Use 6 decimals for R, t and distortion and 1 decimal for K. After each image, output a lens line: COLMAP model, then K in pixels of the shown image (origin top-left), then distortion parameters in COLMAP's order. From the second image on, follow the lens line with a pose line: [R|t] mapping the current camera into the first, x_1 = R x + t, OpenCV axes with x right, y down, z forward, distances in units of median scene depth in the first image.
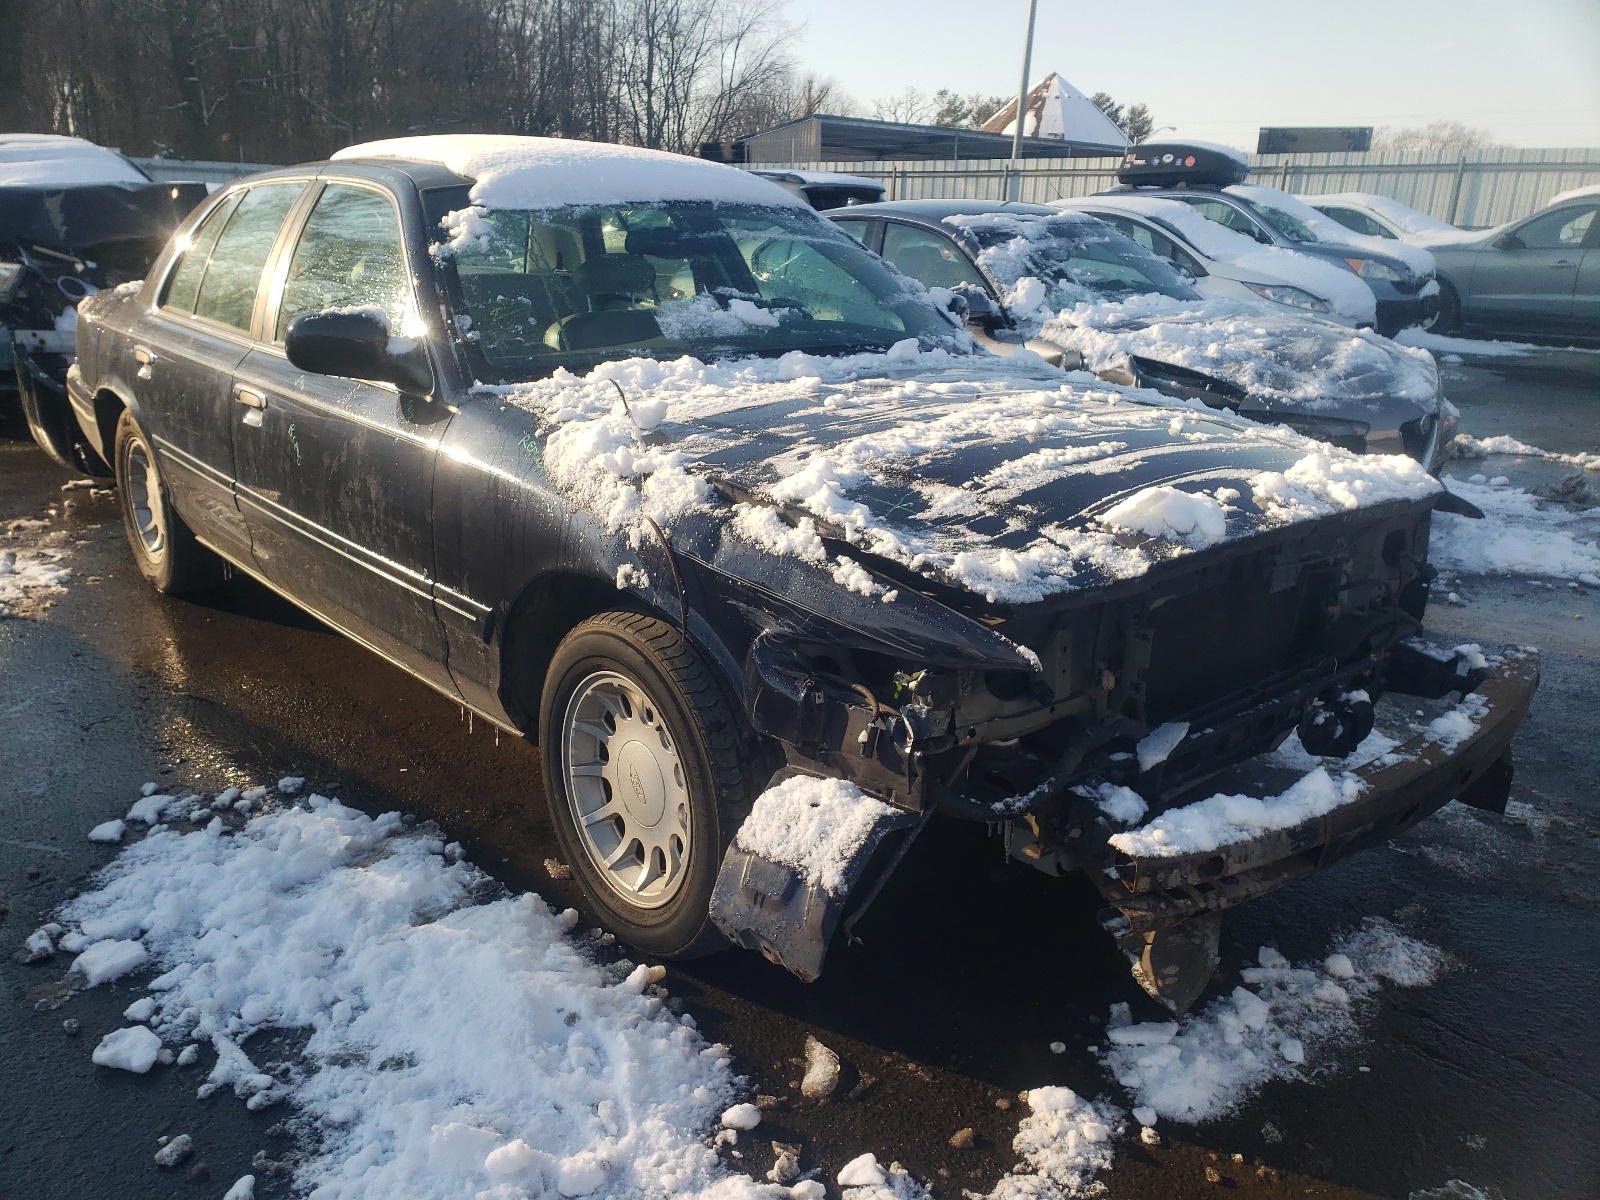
lens RADIAL K [[1247.0, 0, 800.0], [0, 1247.0, 600.0], [0, 0, 1]] dist [0.030877, 0.000480]
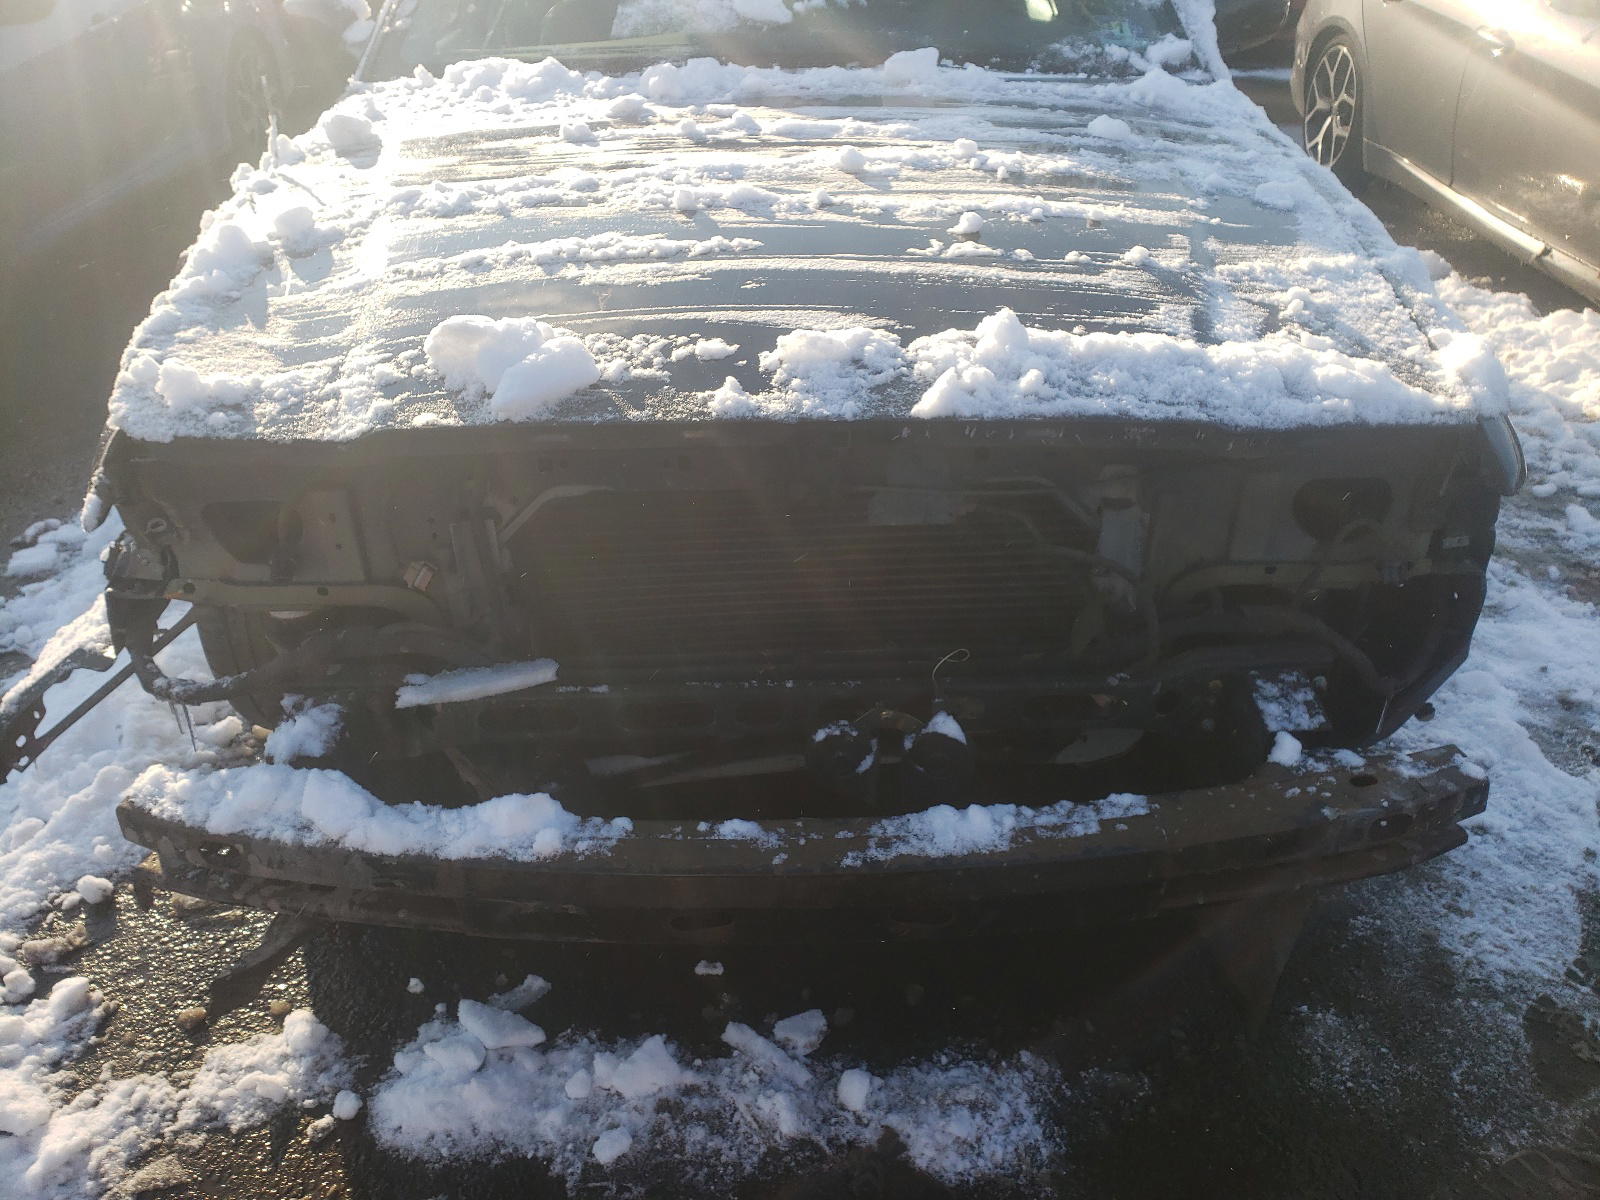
lens RADIAL K [[1247.0, 0, 800.0], [0, 1247.0, 600.0], [0, 0, 1]] dist [0.030877, 0.000480]
pose [[0.760693, 0.300964, -0.575123, 0.834369], [-0.164135, 0.946406, 0.278163, -0.158794], [0.628017, -0.117198, 0.769324, 0.586391]]
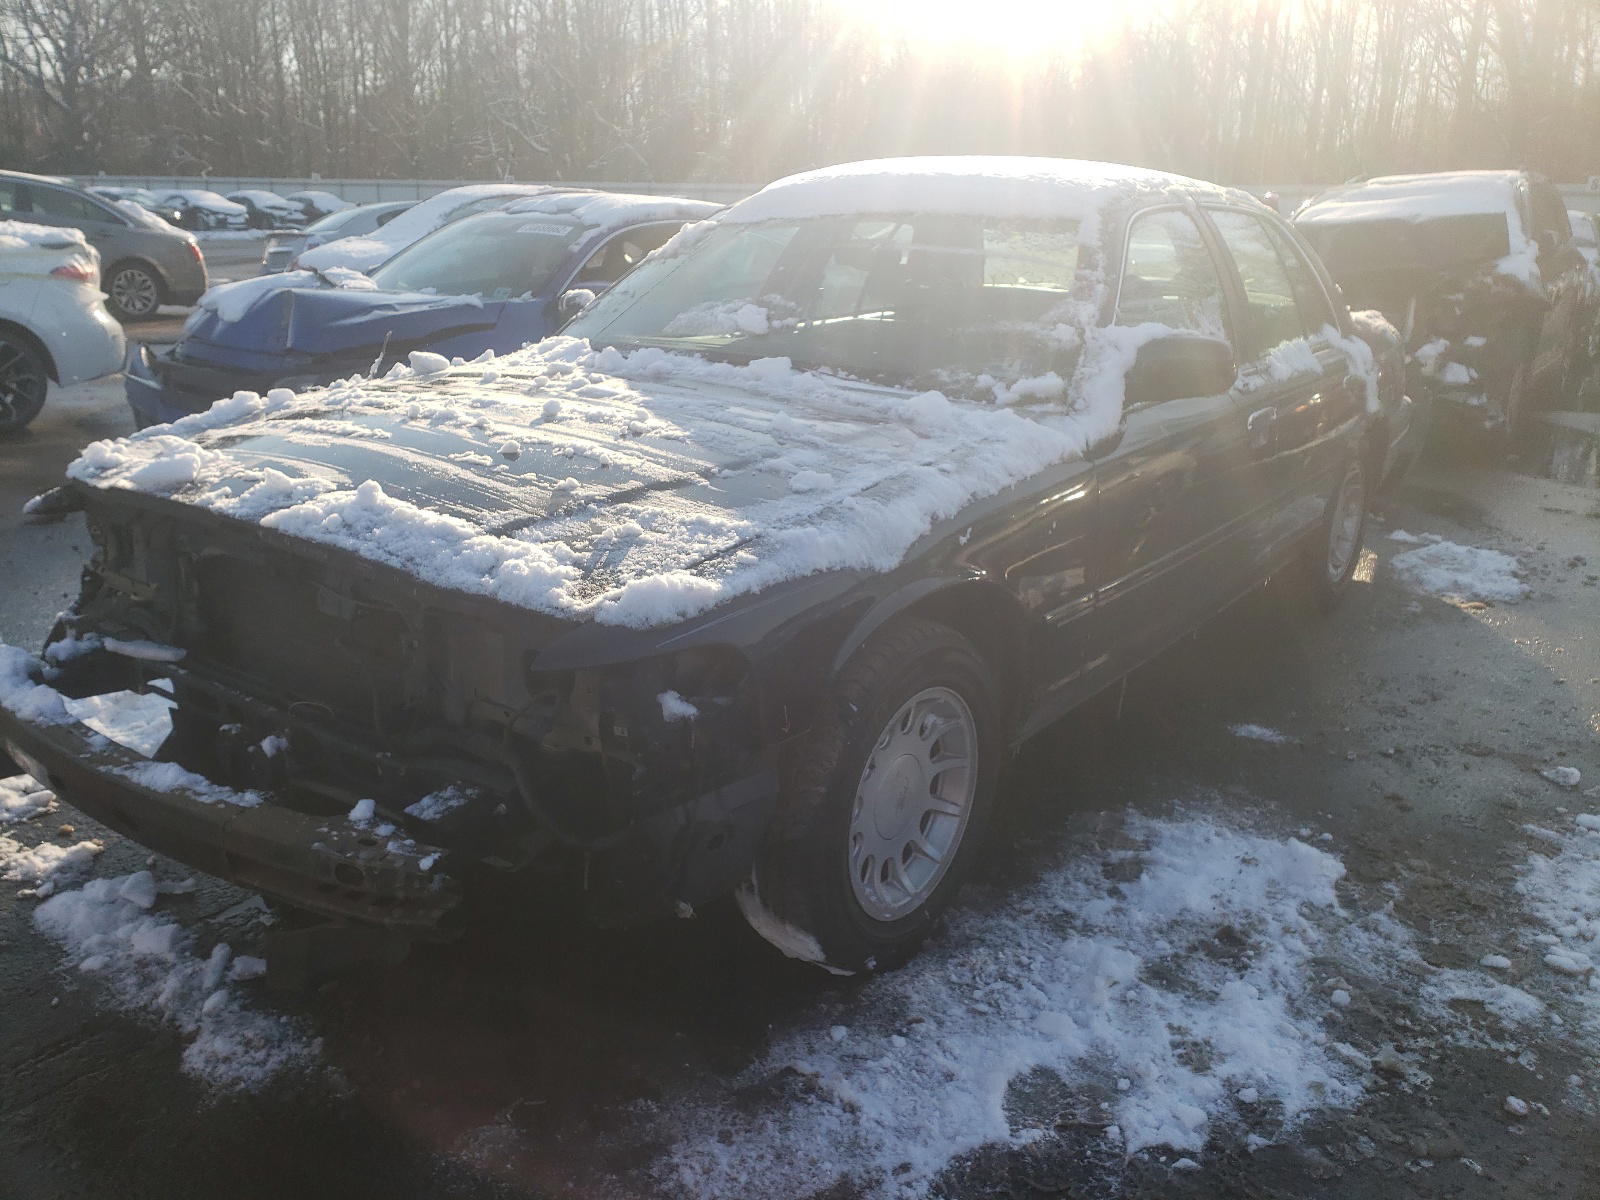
lens RADIAL K [[1247.0, 0, 800.0], [0, 1247.0, 600.0], [0, 0, 1]] dist [0.030877, 0.000480]
pose [[0.201200, 0.259914, -0.944438, 1.549342], [-0.305244, 0.932784, 0.191679, -0.350774], [0.930776, 0.249718, 0.267013, 1.265927]]
